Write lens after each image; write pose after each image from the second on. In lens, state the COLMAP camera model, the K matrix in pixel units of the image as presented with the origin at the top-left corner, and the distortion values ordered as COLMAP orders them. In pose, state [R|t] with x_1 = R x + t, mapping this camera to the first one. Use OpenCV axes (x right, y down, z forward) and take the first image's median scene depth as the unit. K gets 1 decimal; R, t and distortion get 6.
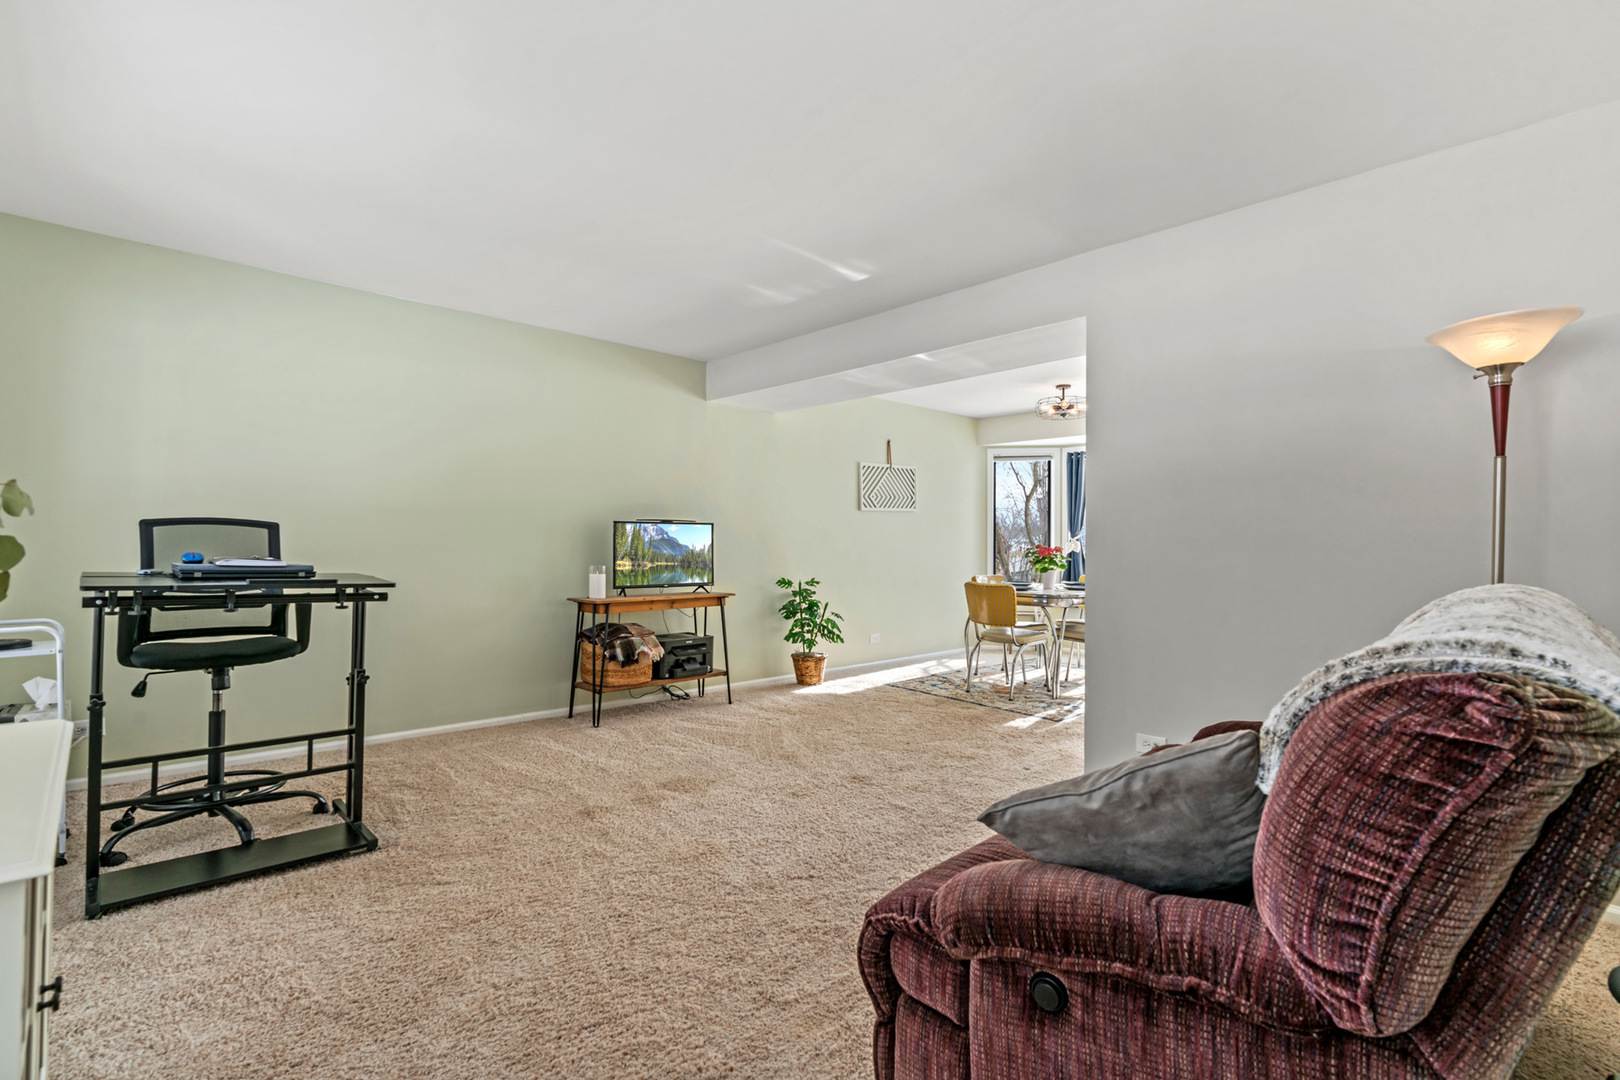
lens RADIAL K [[733.5, 0, 811.8], [0, 733.5, 544.7], [0, 0, 1]] dist [-0.015689, 0.008724]
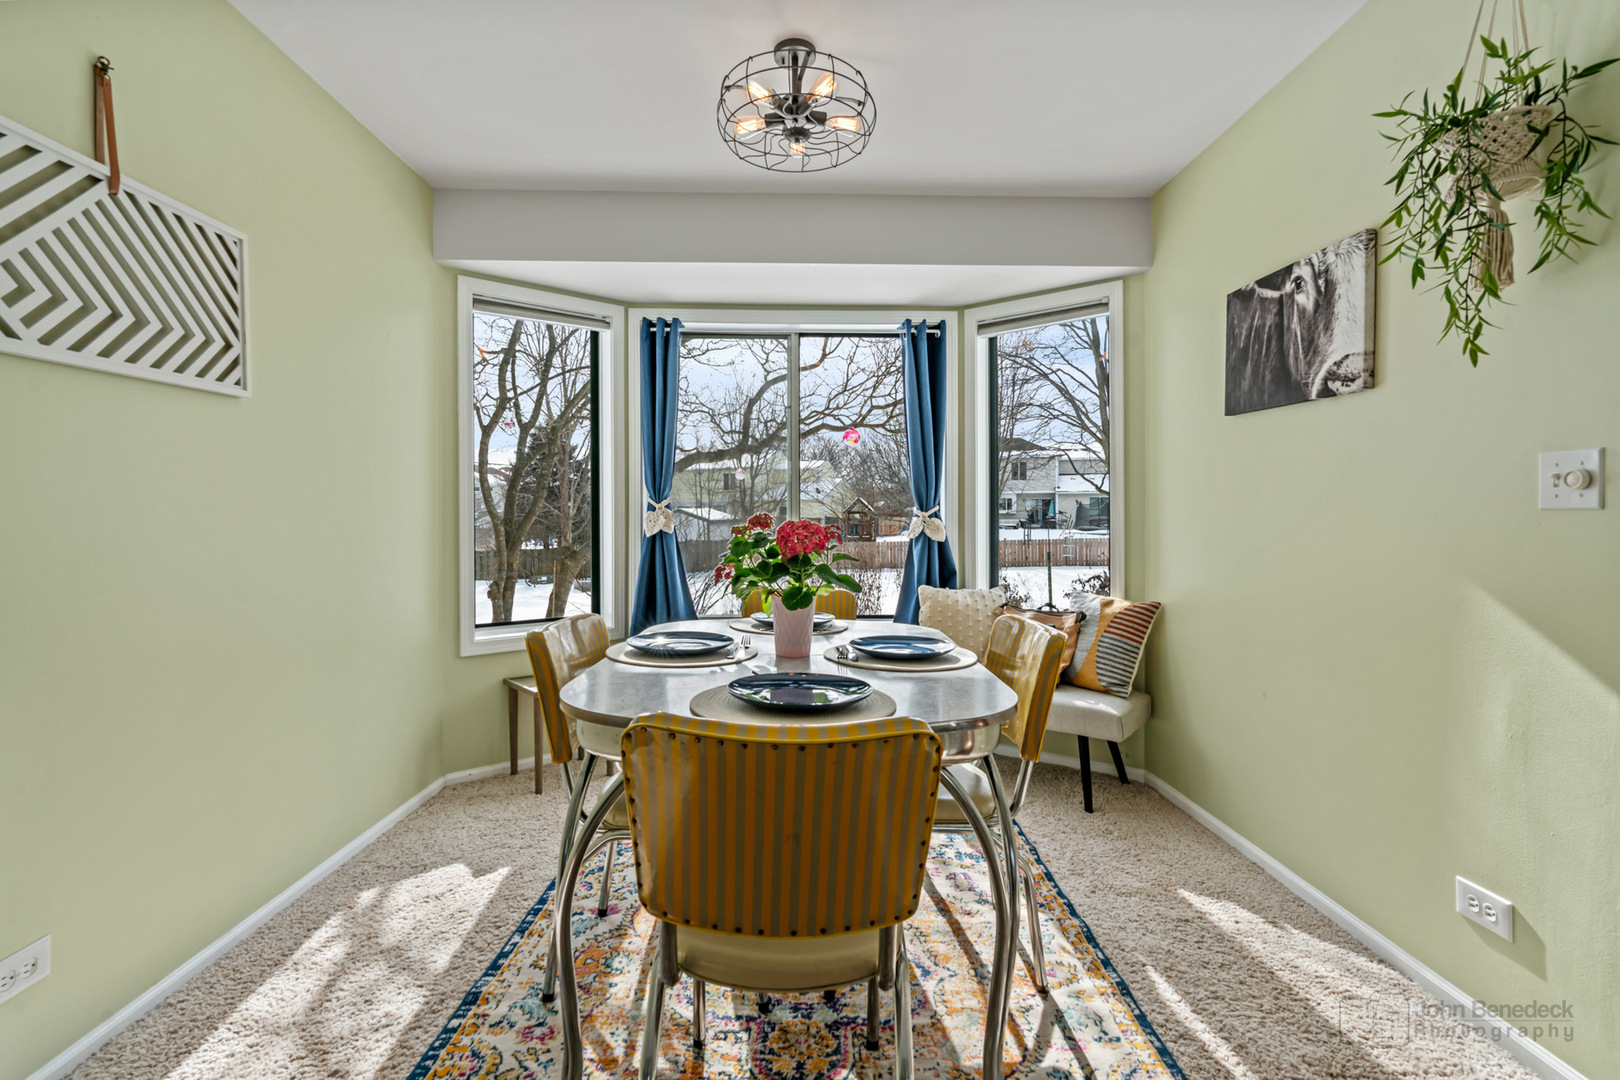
lens RADIAL K [[733.5, 0, 811.8], [0, 733.5, 544.7], [0, 0, 1]] dist [-0.015689, 0.008724]
pose [[0.662832, -0.023143, 0.748411, 0.070763], [-0.003876, 0.999403, 0.034337, 0.001099], [-0.748758, -0.025661, 0.662346, 0.612726]]
